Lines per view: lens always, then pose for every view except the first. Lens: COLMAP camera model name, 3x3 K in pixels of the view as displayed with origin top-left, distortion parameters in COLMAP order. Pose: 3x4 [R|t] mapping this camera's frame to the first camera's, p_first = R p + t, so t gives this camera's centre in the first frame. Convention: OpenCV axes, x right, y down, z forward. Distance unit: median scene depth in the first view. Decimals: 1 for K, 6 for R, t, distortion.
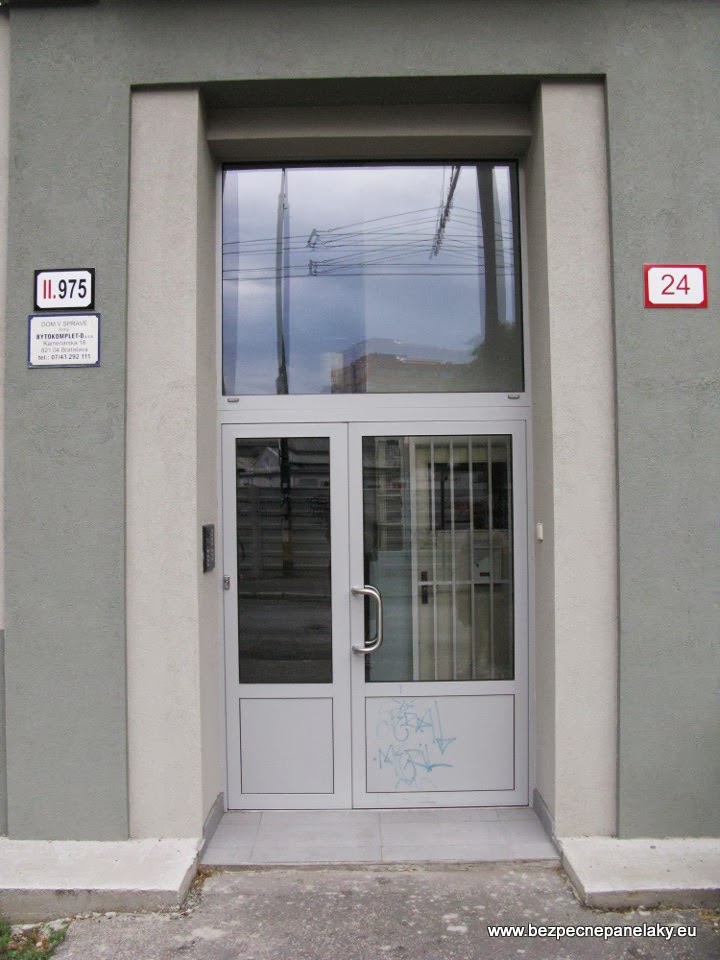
lens RADIAL K [[1016.8, 0, 360.0], [0, 1016.8, 480.0], [0, 0, 1]] dist [-0.099174, 0.015319]
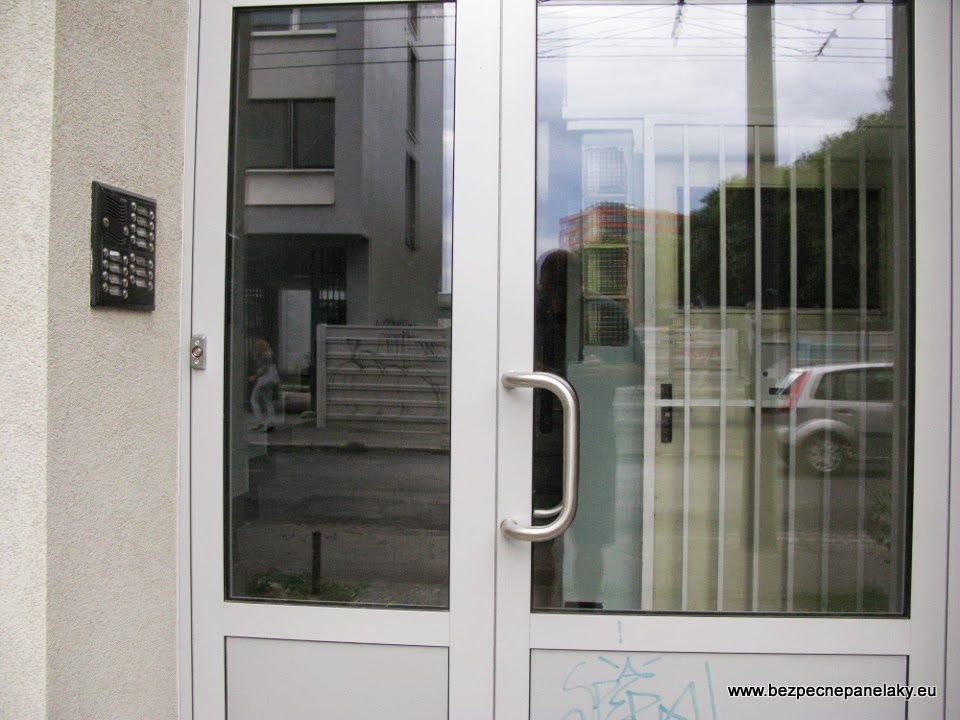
lens RADIAL K [[1016.8, 0, 480.0], [0, 1016.8, 360.0], [0, 0, 1]] dist [-0.099174, 0.015319]
pose [[0.994987, 0.024741, -0.096893, 0.020253], [-0.022992, 0.999553, 0.019127, 0.090006], [0.097323, -0.016803, 0.995111, 0.582016]]
